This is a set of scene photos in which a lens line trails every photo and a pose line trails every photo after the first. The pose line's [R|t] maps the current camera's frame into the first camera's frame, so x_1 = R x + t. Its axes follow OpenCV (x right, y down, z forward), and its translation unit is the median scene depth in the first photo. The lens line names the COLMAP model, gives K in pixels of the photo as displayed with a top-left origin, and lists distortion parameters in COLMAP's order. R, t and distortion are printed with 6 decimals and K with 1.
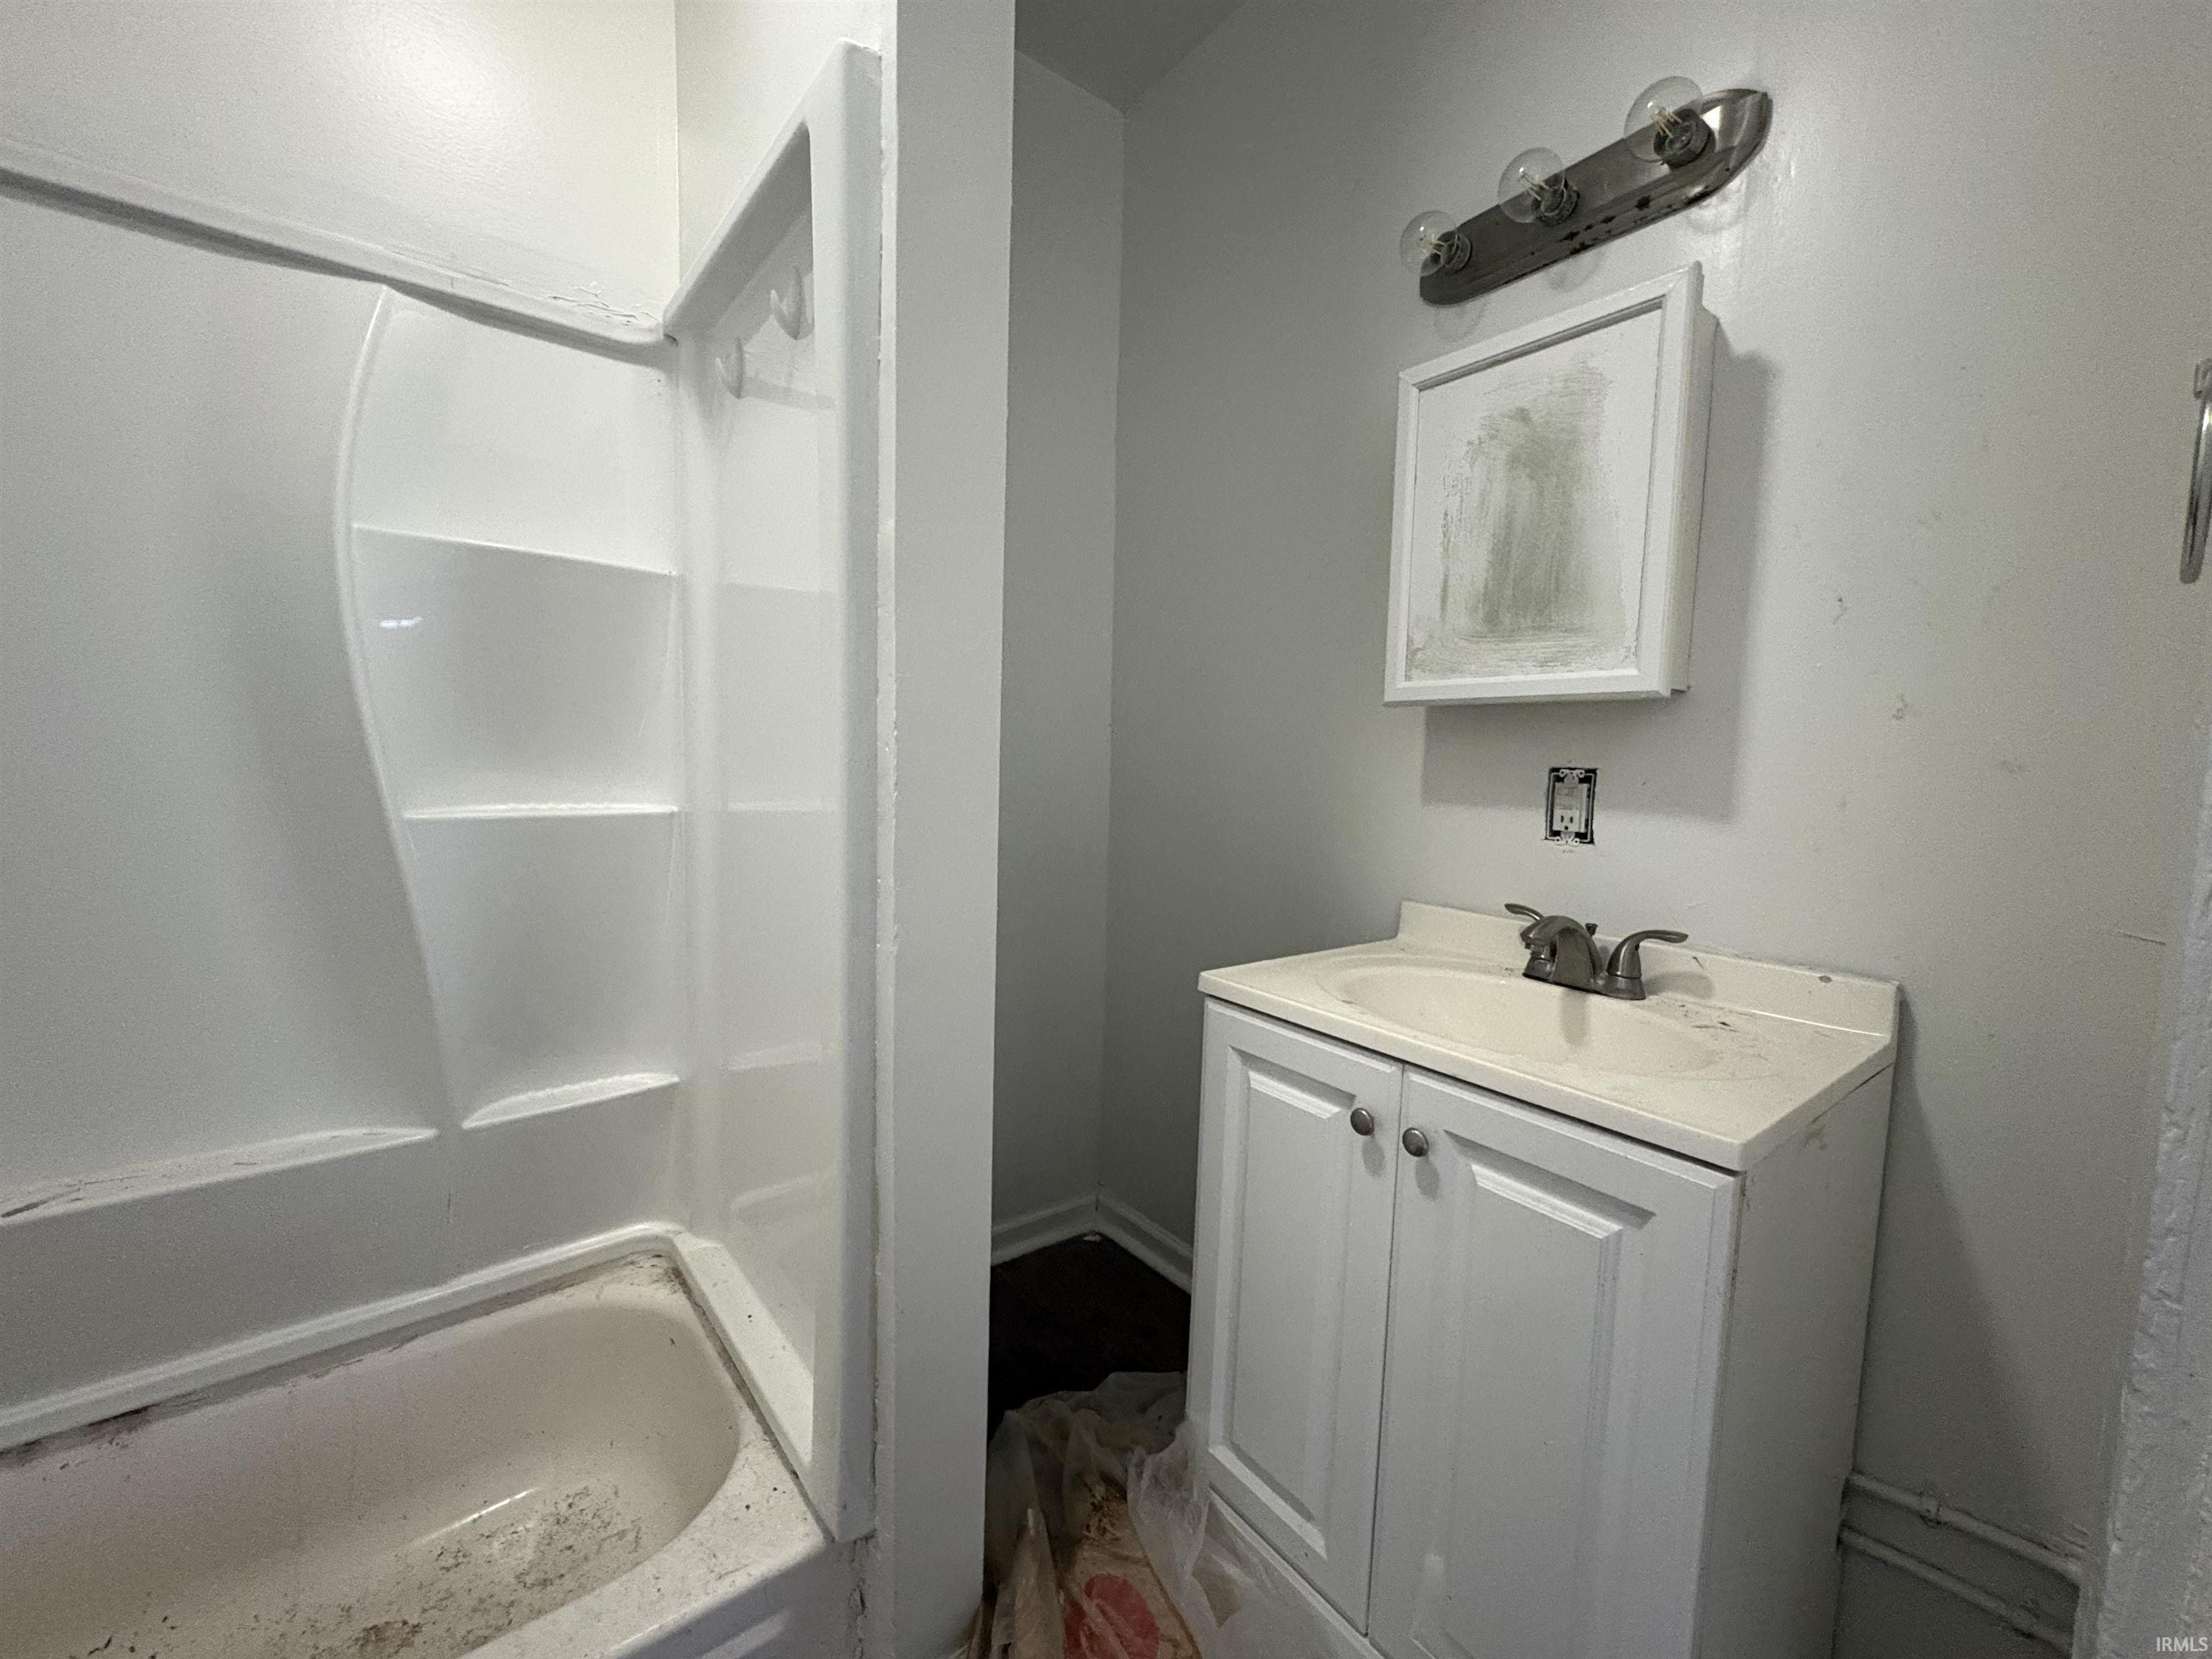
lens RADIAL K [[879.7, 0, 1103.8], [0, 879.7, 830.2], [0, 0, 1]] dist [0.000324, 0.000433]
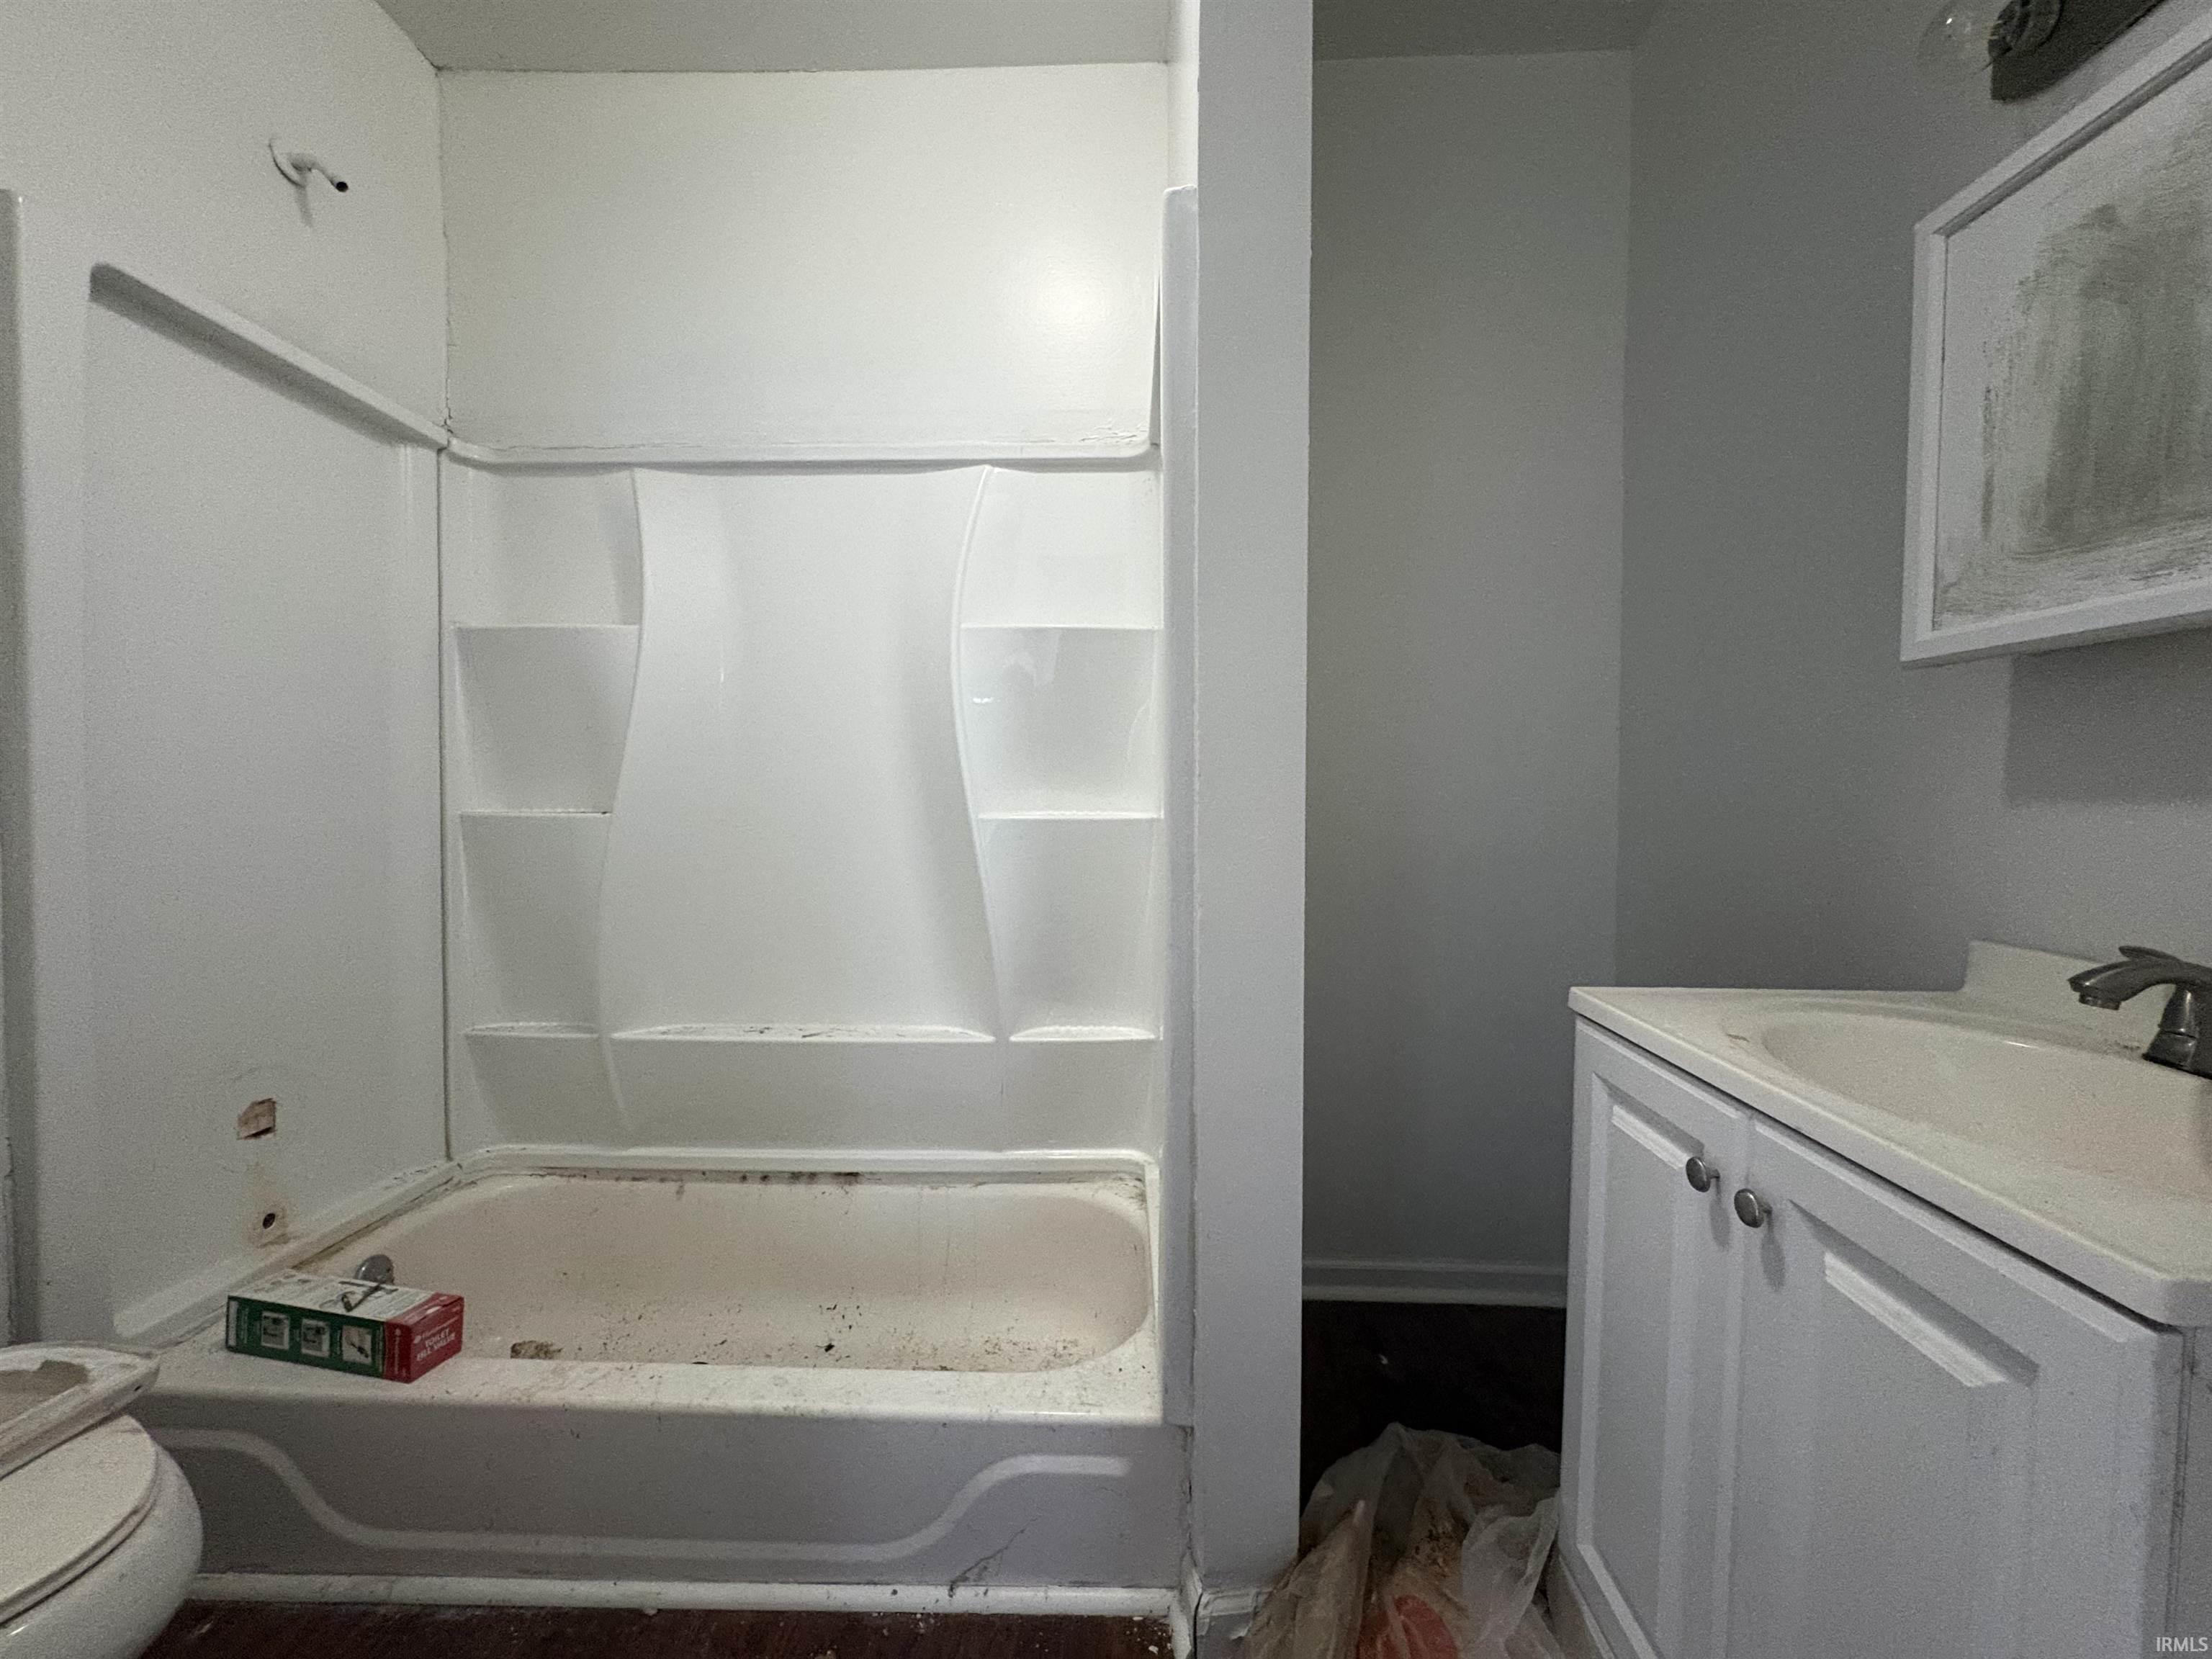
lens RADIAL K [[879.7, 0, 1105.0], [0, 879.7, 829.8], [0, 0, 1]] dist [0.000324, 0.000433]
pose [[0.765244, 0.005823, -0.643714, 0.318901], [-0.034271, 0.998910, -0.031705, 0.046719], [0.642827, 0.046322, 0.764609, 0.008081]]
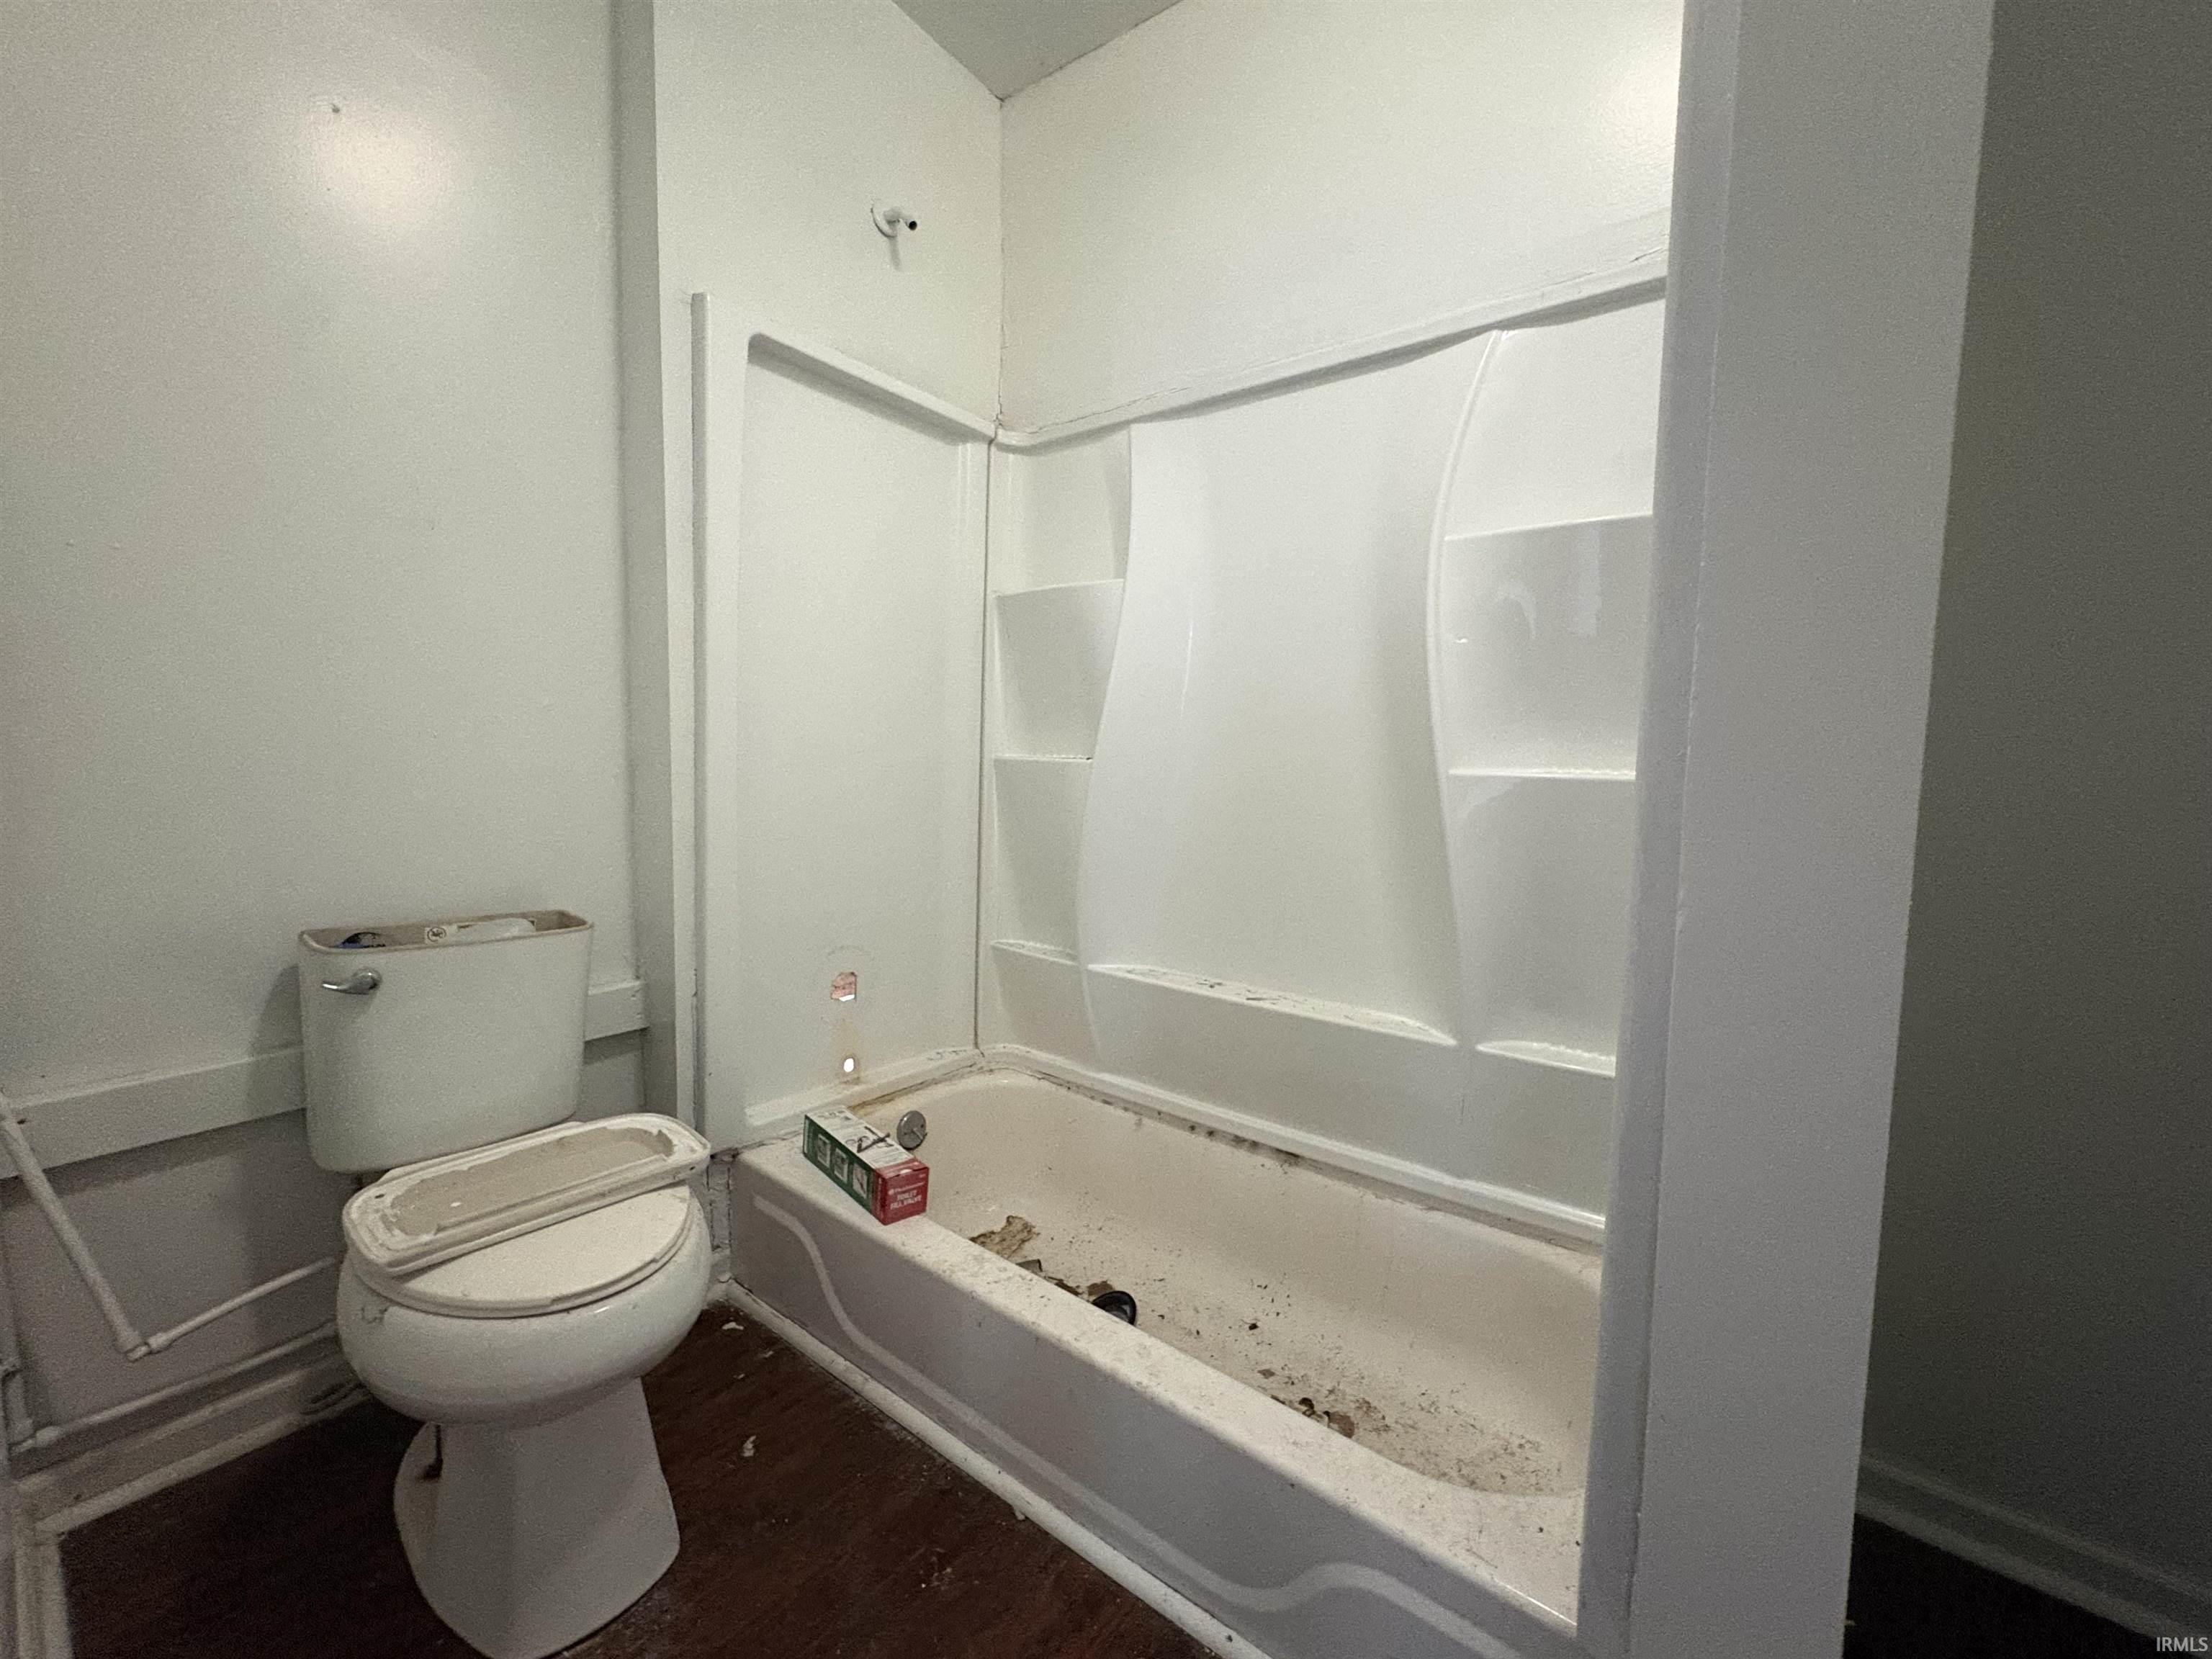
lens RADIAL K [[879.7, 0, 1109.0], [0, 879.7, 829.7], [0, 0, 1]] dist [0.000324, 0.000433]
pose [[0.237604, 0.066901, -0.969055, 0.271275], [-0.091189, 0.994756, 0.046316, 0.050277], [0.967072, 0.077362, 0.242459, 0.262282]]
